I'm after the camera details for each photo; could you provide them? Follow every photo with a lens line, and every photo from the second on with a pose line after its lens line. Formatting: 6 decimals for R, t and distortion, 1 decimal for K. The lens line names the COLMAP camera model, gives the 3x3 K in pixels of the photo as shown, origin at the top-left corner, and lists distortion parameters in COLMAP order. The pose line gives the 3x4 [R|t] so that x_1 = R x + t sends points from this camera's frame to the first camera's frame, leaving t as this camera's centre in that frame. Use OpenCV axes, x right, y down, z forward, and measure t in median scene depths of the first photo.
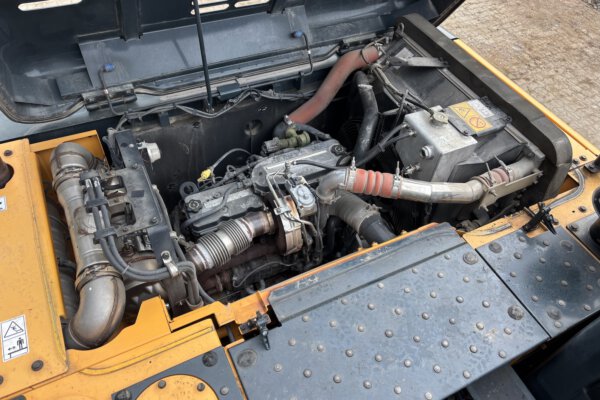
lens RADIAL K [[453.9, 0, 300.5], [0, 453.9, 194.6], [0, 0, 1]] dist [0.044562, -0.054156]
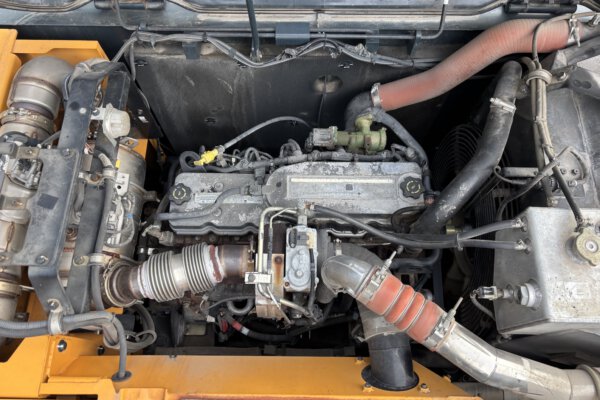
lens RADIAL K [[453.9, 0, 300.5], [0, 453.9, 194.6], [0, 0, 1]] dist [0.044562, -0.054156]
pose [[0.883502, 0.402872, -0.238993, 0.101687], [-0.301203, 0.879341, 0.368831, -0.273944], [0.358748, -0.253877, 0.898246, 0.374363]]
